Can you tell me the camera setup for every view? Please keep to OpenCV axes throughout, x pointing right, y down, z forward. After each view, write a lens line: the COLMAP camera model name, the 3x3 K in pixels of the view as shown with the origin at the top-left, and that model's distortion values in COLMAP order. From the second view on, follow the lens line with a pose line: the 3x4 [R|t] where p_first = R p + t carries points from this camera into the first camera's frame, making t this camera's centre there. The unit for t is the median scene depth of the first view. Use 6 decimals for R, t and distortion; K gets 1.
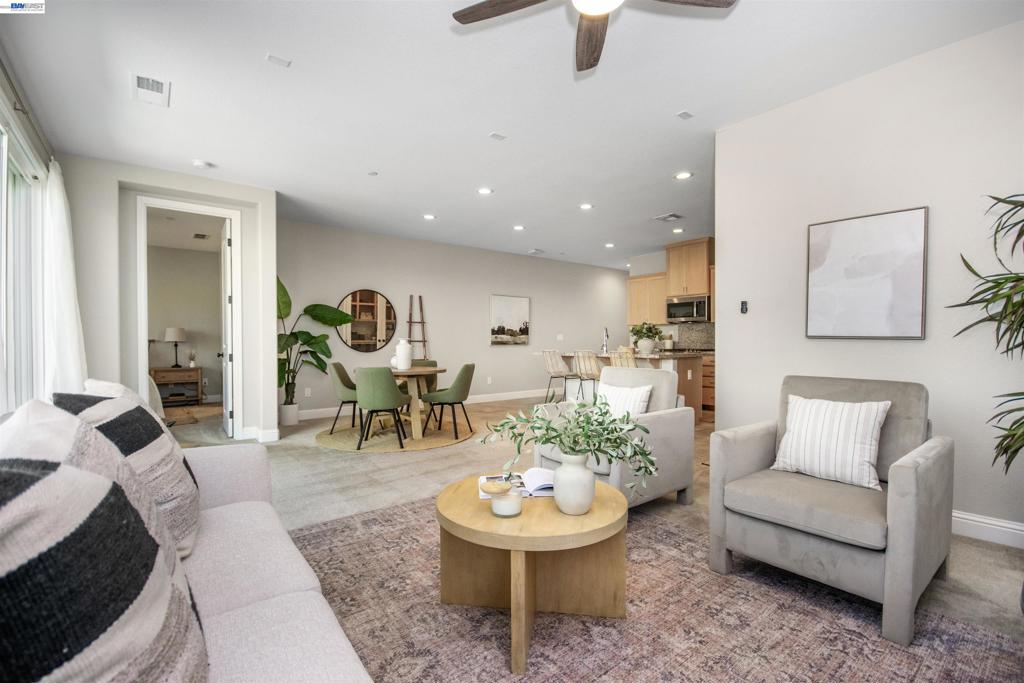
lens RADIAL K [[463.8, 0, 517.6], [0, 463.8, 348.0], [0, 0, 1]] dist [0.020093, -0.004845]
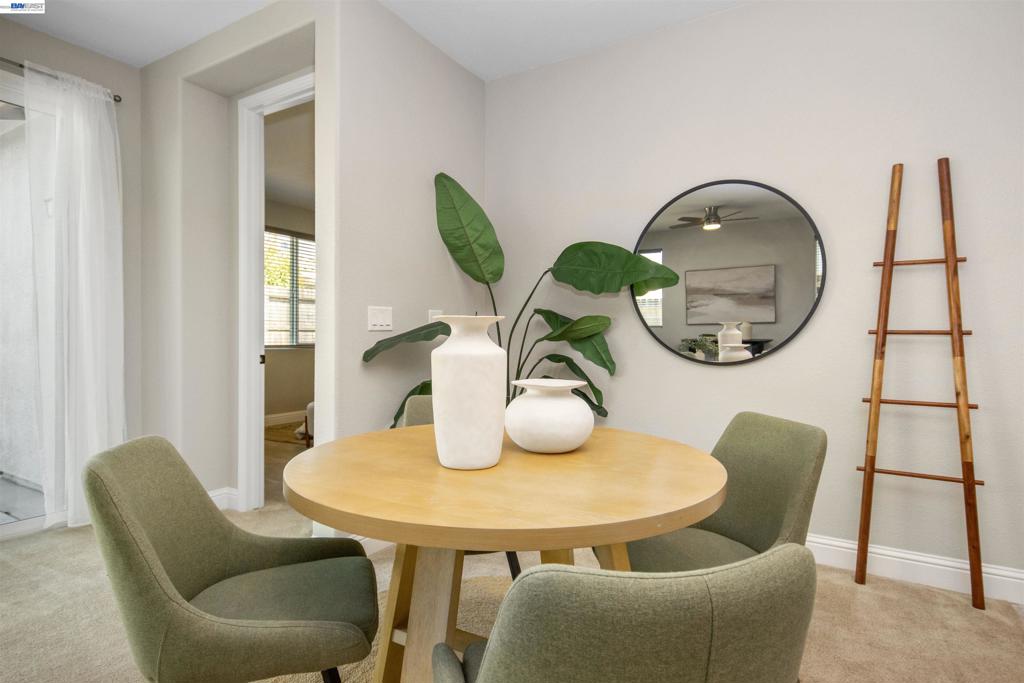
lens RADIAL K [[538.9, 0, 517.2], [0, 538.9, 340.9], [0, 0, 1]] dist [0.007442, 0.000634]
pose [[0.347278, 0.003700, -0.937755, -0.009355], [-0.016068, 0.999869, -0.002005, -0.006886], [0.937625, 0.015764, 0.347292, 0.805639]]
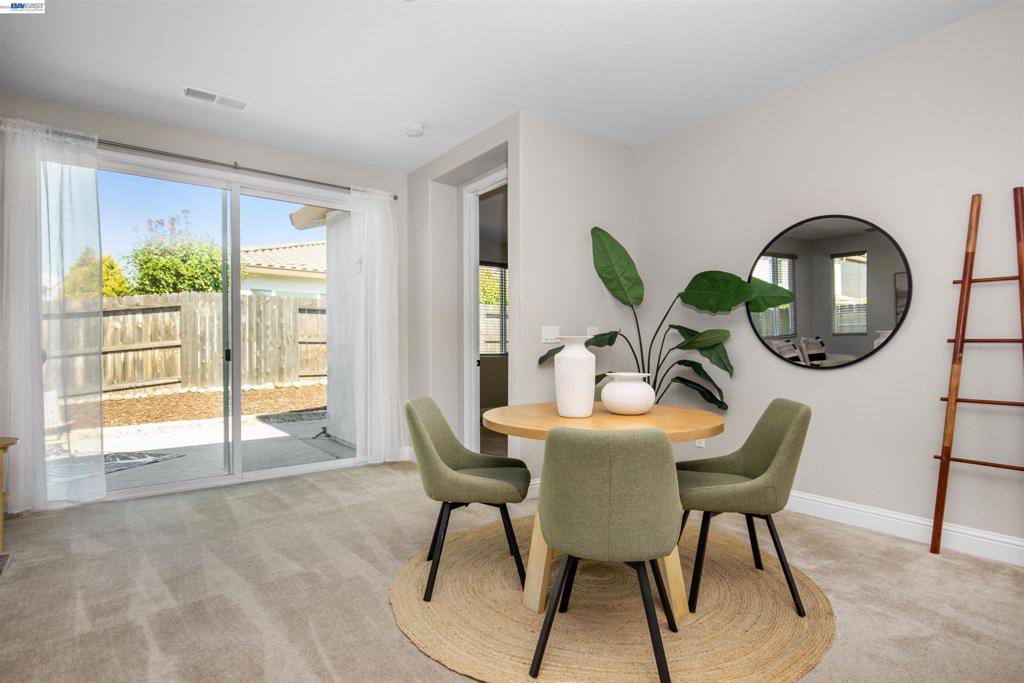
lens RADIAL K [[538.9, 0, 505.7], [0, 538.9, 352.7], [0, 0, 1]] dist [0.007442, 0.000634]
pose [[-0.041772, 0.008162, -0.999094, 0.176260], [-0.010852, 0.999904, 0.008623, -0.007983], [0.999068, 0.011202, -0.041680, 0.827178]]
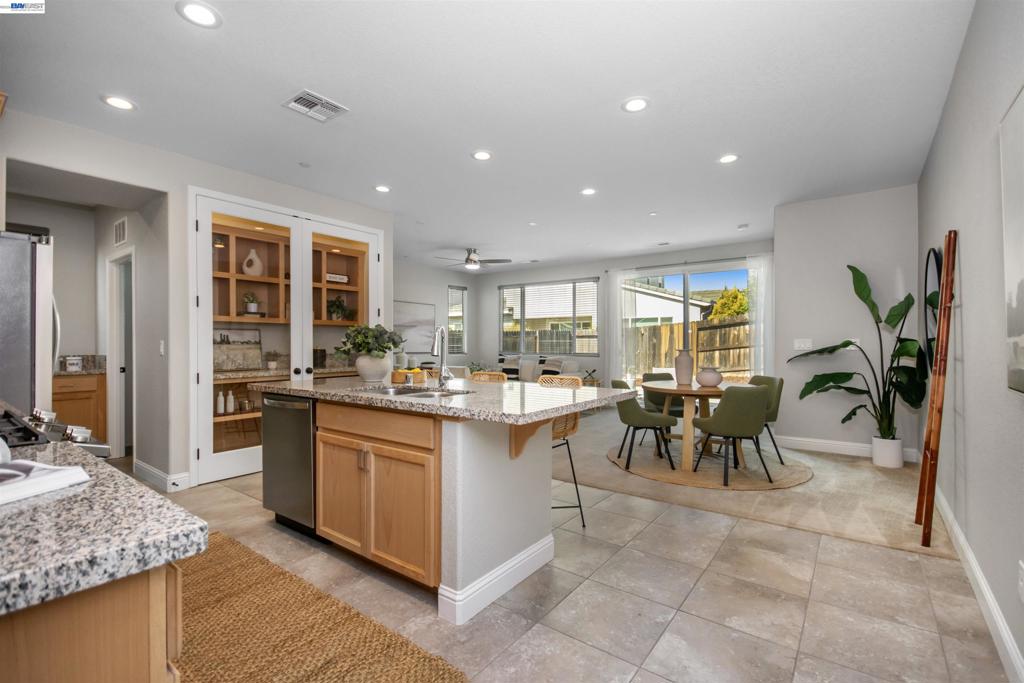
lens RADIAL K [[463.8, 0, 510.1], [0, 463.8, 345.1], [0, 0, 1]] dist [0.020093, -0.004845]
pose [[-0.972696, 0.005708, -0.232013, 0.239131], [0.001930, 0.999862, 0.016507, -0.036340], [0.232075, 0.015608, -0.972573, 1.504719]]
